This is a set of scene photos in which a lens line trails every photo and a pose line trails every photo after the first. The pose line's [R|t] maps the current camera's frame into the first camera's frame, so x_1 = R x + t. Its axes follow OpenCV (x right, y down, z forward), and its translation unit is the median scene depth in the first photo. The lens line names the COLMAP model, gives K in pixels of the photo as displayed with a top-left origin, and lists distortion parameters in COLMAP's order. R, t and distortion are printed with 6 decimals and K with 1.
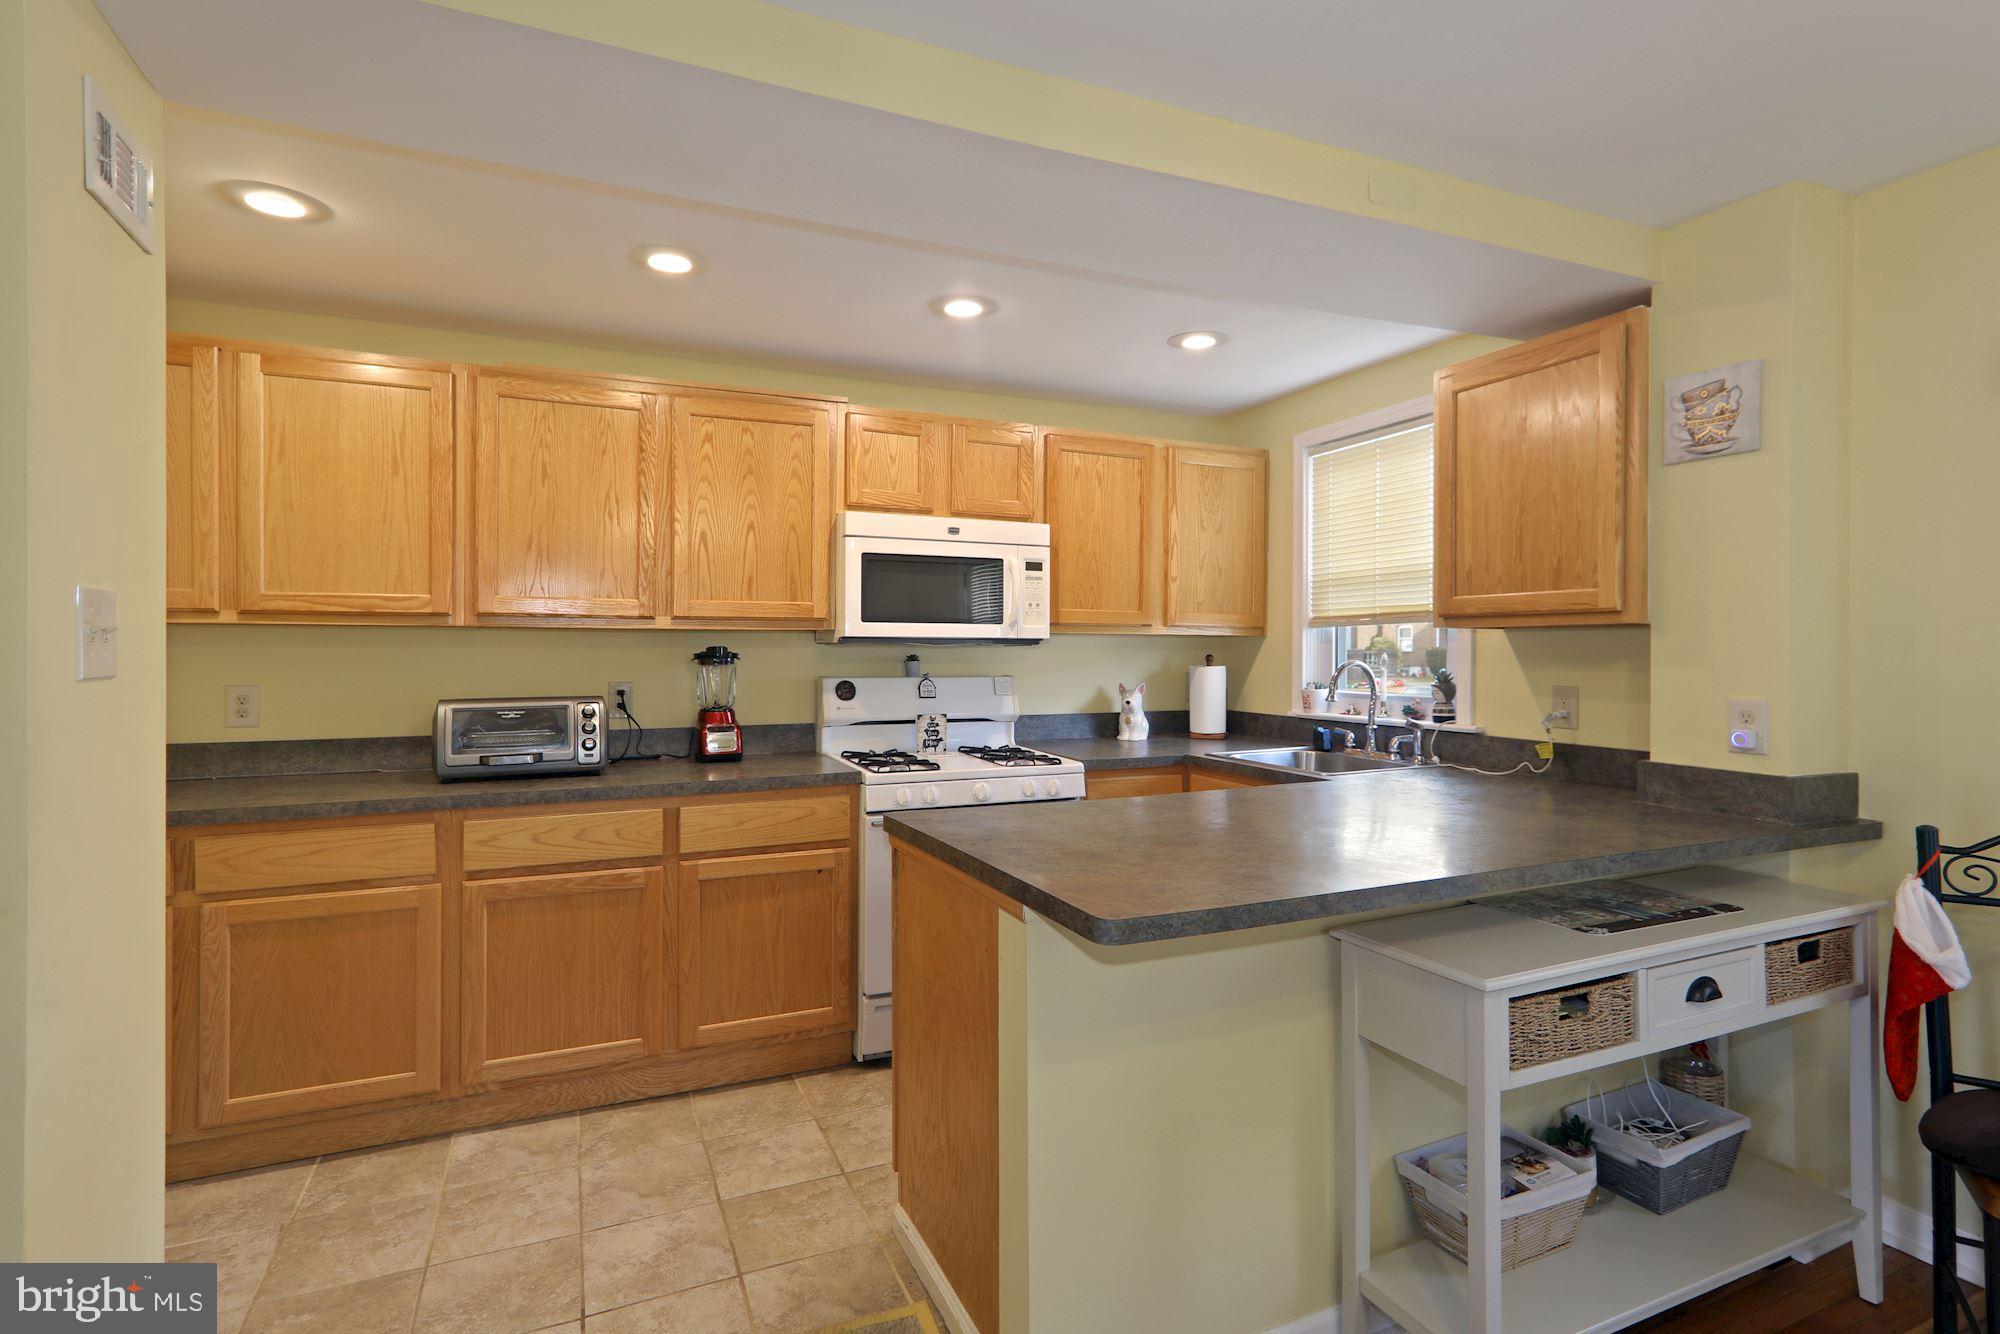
lens RADIAL K [[978.9, 0, 996.4], [0, 978.9, 649.8], [0, 0, 1]] dist [0.011809, 0.000374]
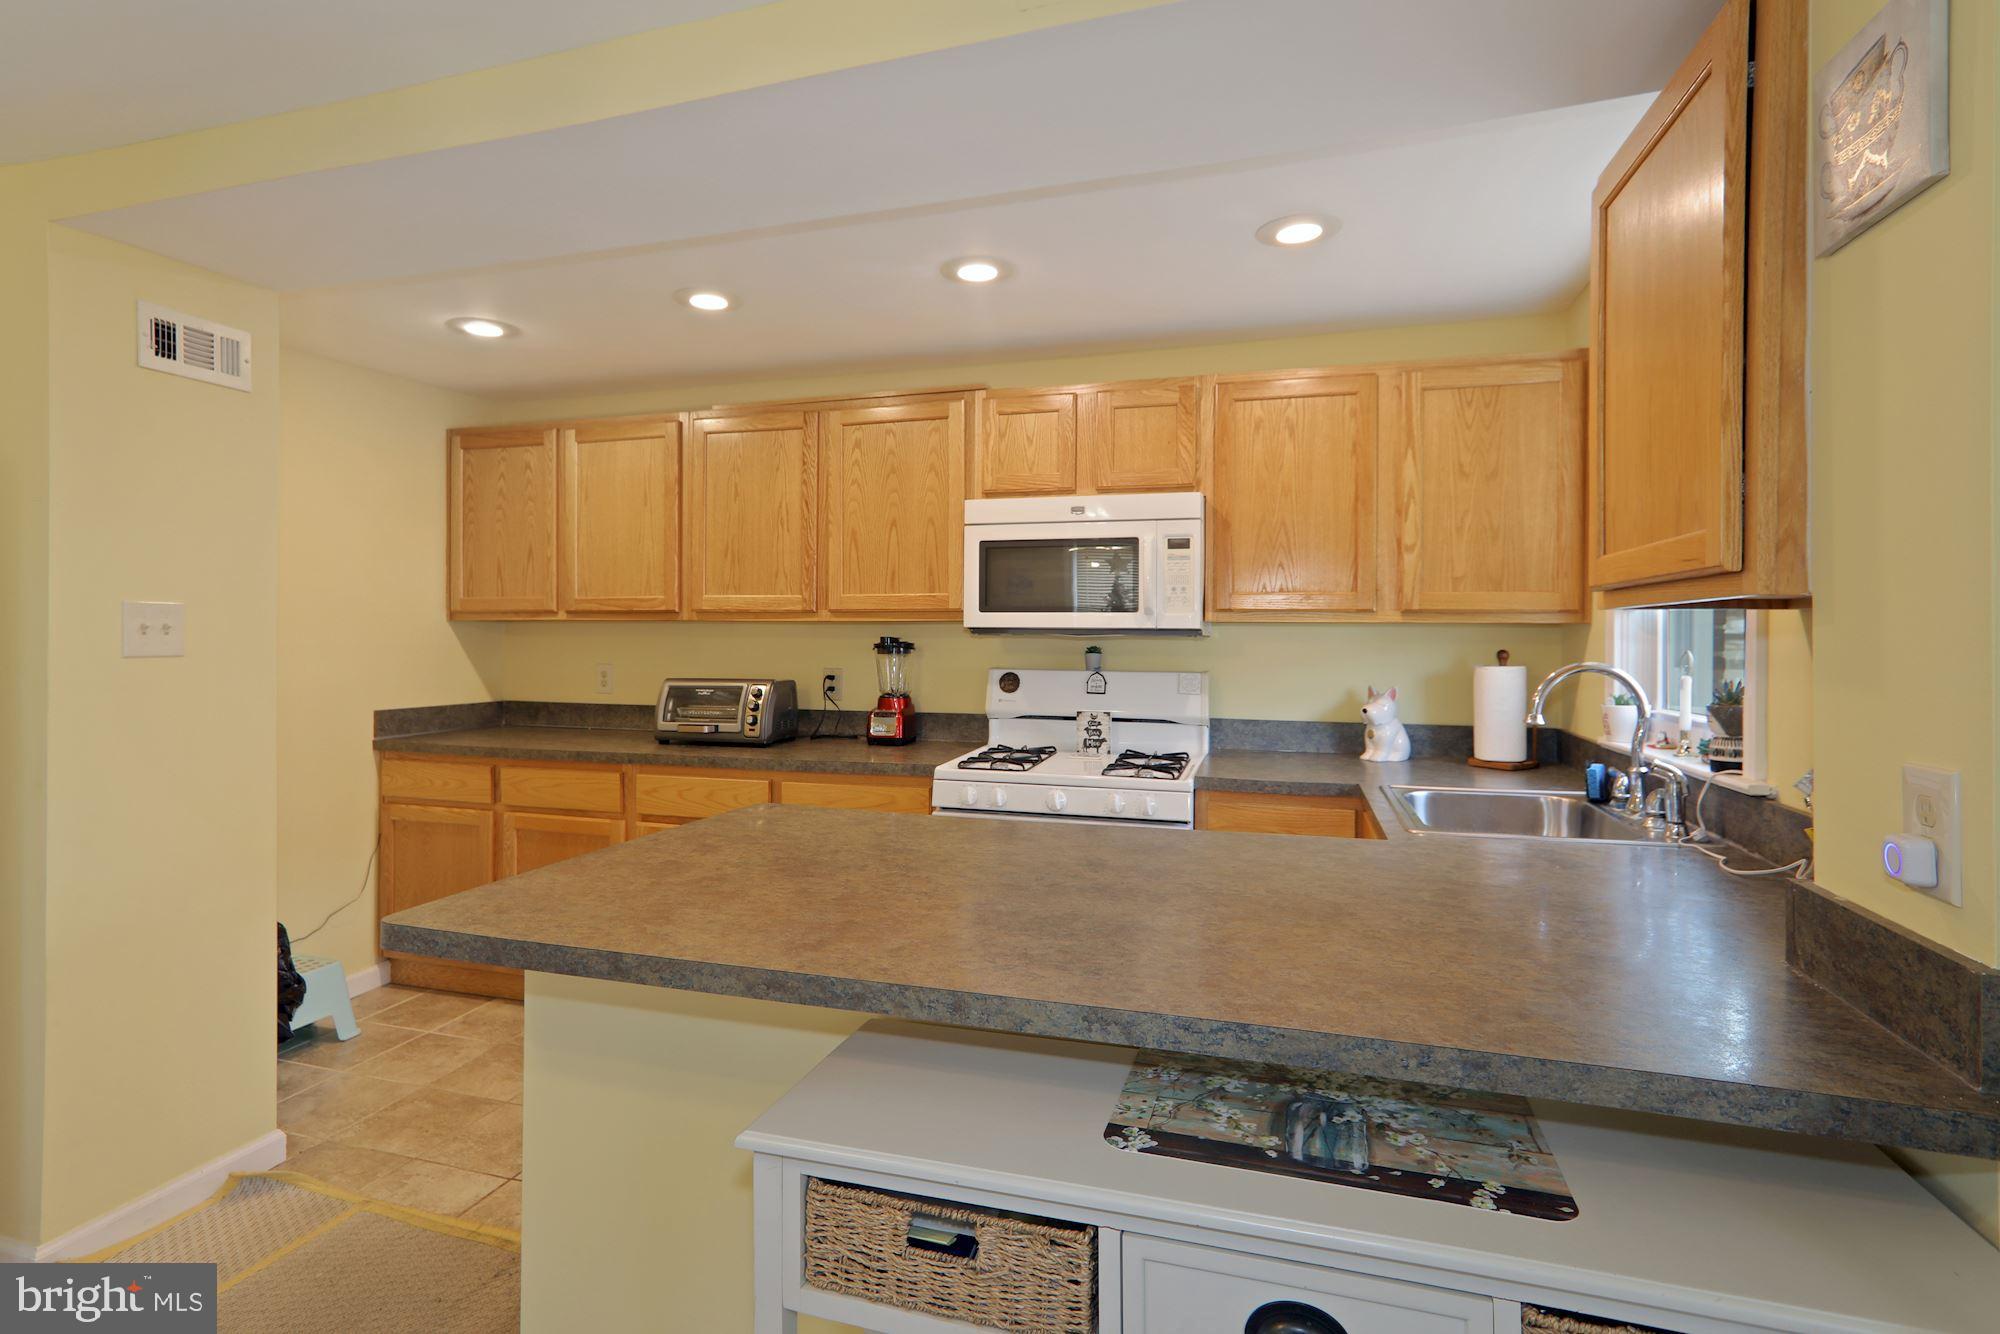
lens RADIAL K [[963.5, 0, 997.9], [0, 963.5, 639.3], [0, 0, 1]] dist [0.012294, 0.000201]
pose [[0.757415, 0.004255, -0.652920, 0.506840], [-0.004484, 0.999989, 0.001315, -0.002967], [0.652919, 0.001931, 0.757426, 0.289077]]
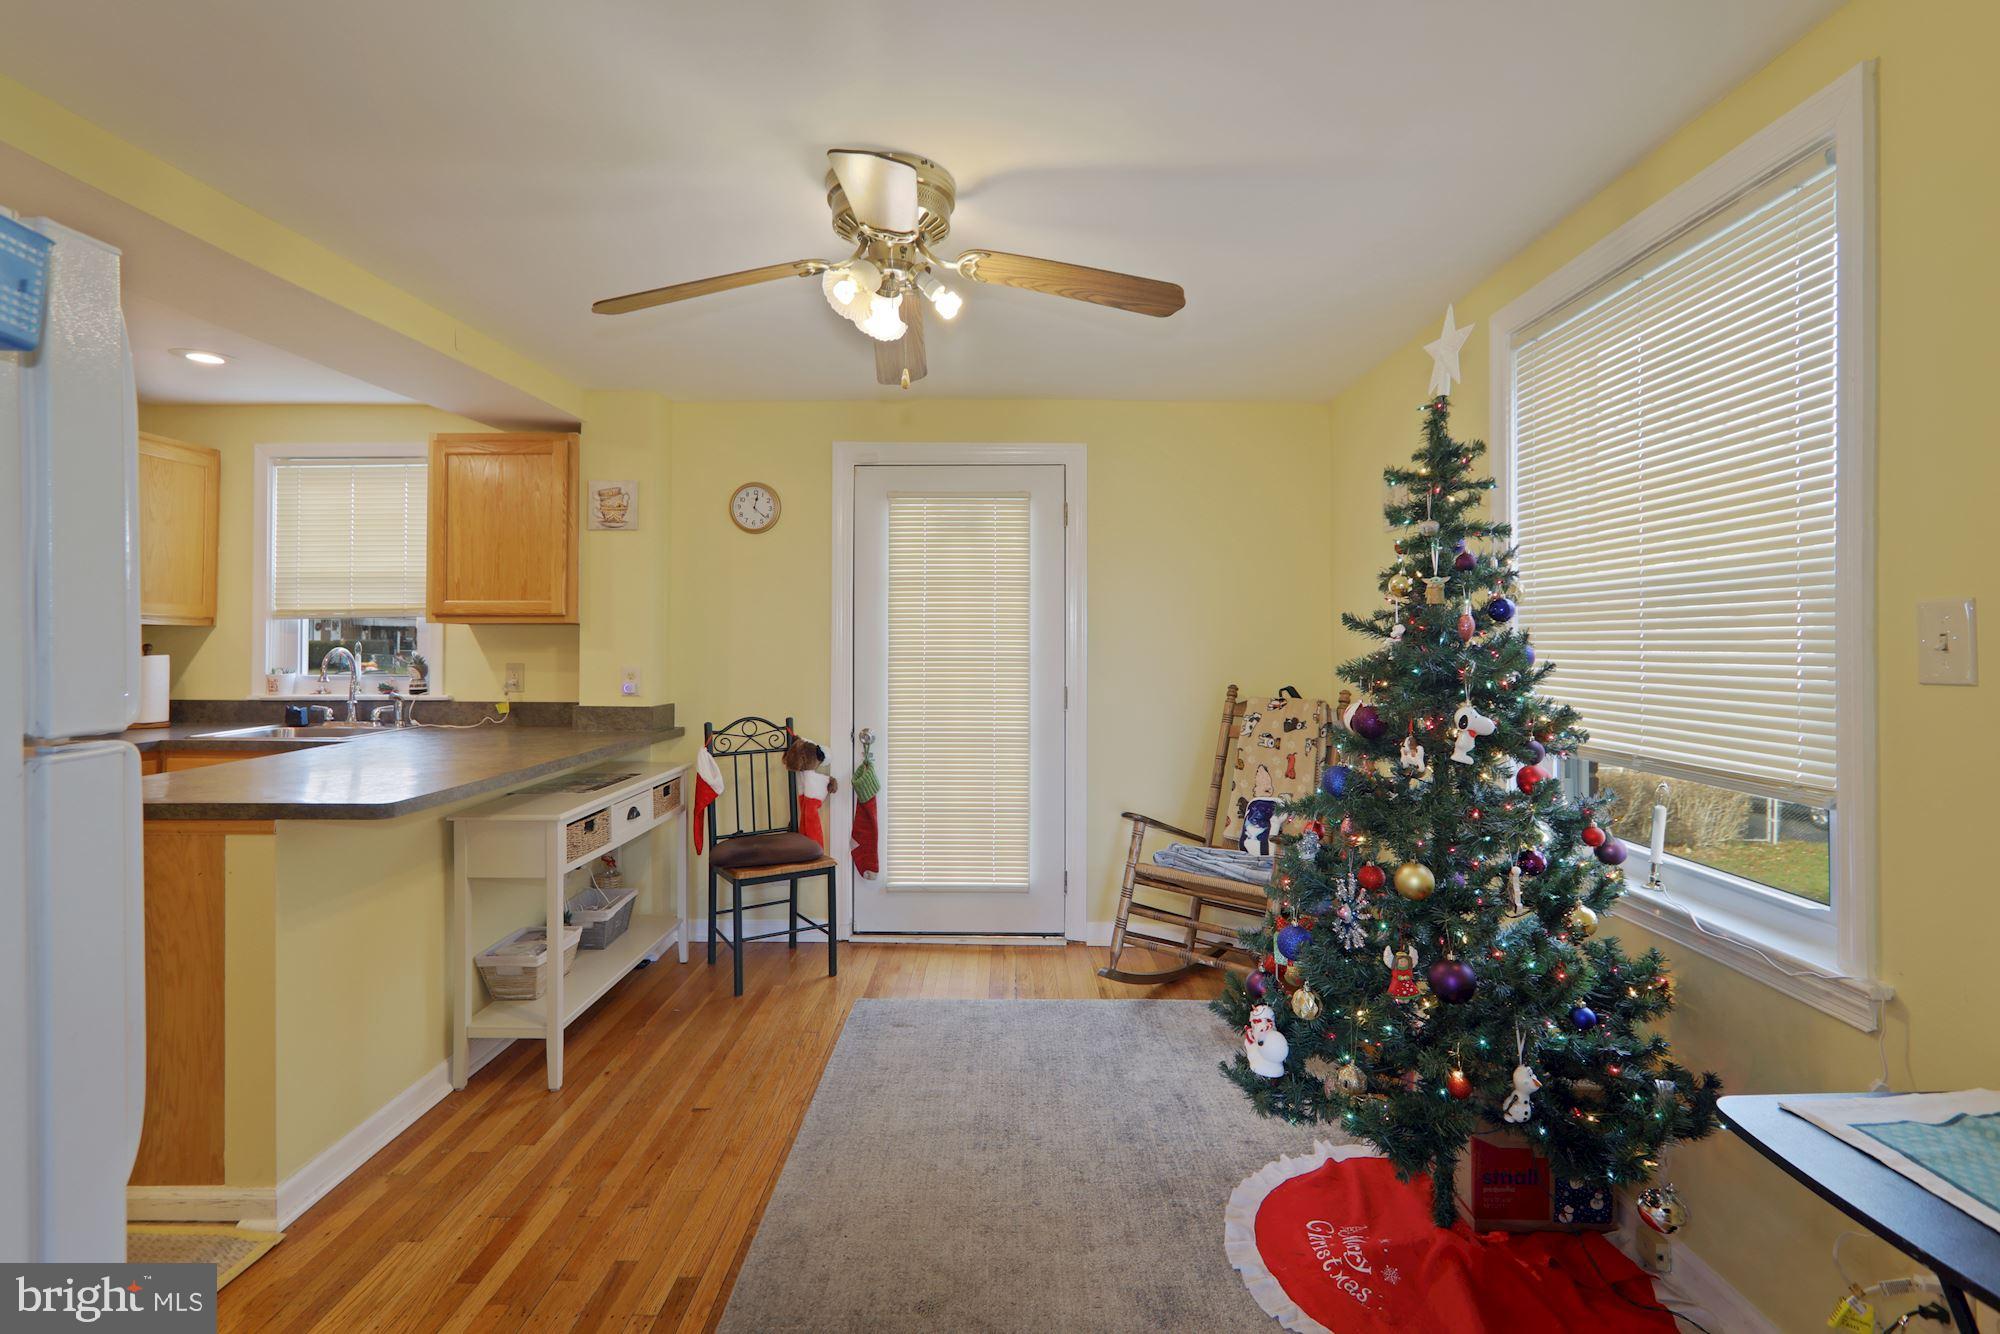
lens RADIAL K [[963.5, 0, 997.9], [0, 963.5, 639.3], [0, 0, 1]] dist [0.012294, 0.000201]
pose [[0.422963, 0.002430, 0.906144, -0.394776], [0.001189, 0.999994, -0.003237, 0.005530], [-0.906146, 0.002447, 0.422957, -0.255355]]
